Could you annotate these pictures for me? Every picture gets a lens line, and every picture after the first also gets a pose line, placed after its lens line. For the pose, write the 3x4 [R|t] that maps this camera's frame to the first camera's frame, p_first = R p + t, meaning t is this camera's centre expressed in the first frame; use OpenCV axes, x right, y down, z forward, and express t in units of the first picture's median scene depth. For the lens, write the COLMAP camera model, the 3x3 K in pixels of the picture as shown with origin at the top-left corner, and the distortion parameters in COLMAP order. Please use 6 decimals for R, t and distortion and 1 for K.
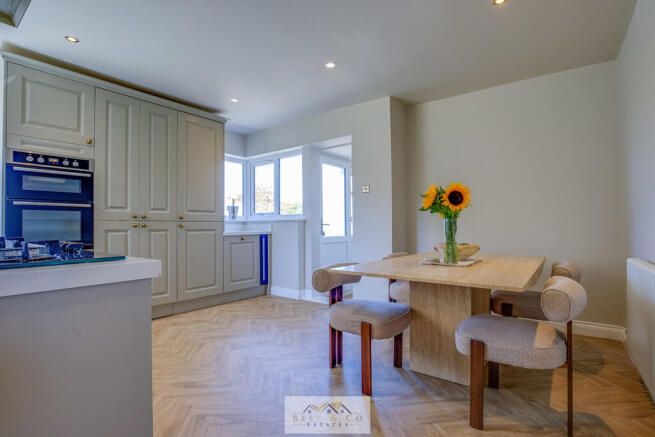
lens RADIAL K [[313.8, 0, 327.9], [0, 313.8, 216.1], [0, 0, 1]] dist [-0.040208, 0.000370]
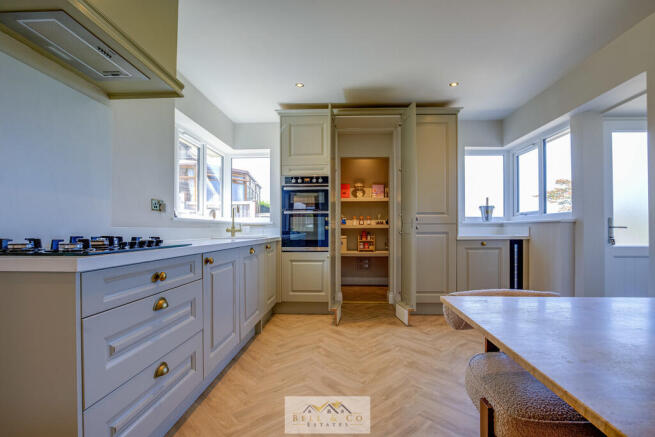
lens RADIAL K [[313.8, 0, 377.3], [0, 313.8, 224.1], [0, 0, 1]] dist [-0.040208, 0.000370]
pose [[0.576522, -0.004486, -0.817069, 0.276218], [0.022967, 0.999679, 0.010716, 0.003183], [0.816759, -0.024944, 0.576440, 0.303948]]
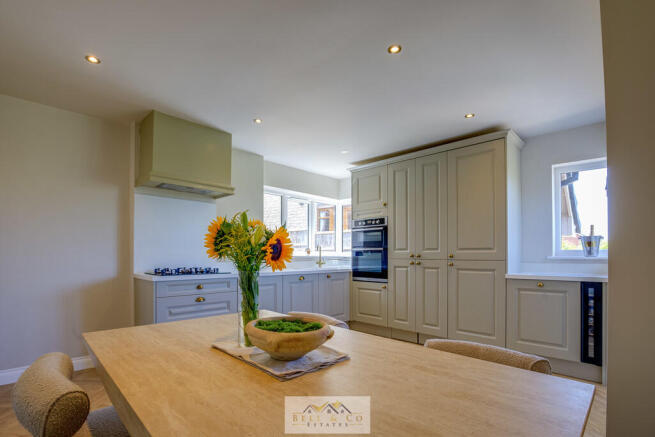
lens RADIAL K [[313.8, 0, 315.0], [0, 313.8, 246.3], [0, 0, 1]] dist [-0.040208, 0.000370]
pose [[-0.162884, -0.023305, -0.986370, 0.541210], [0.026580, 0.999255, -0.027998, -0.009605], [0.986287, -0.030778, -0.162143, 0.666077]]
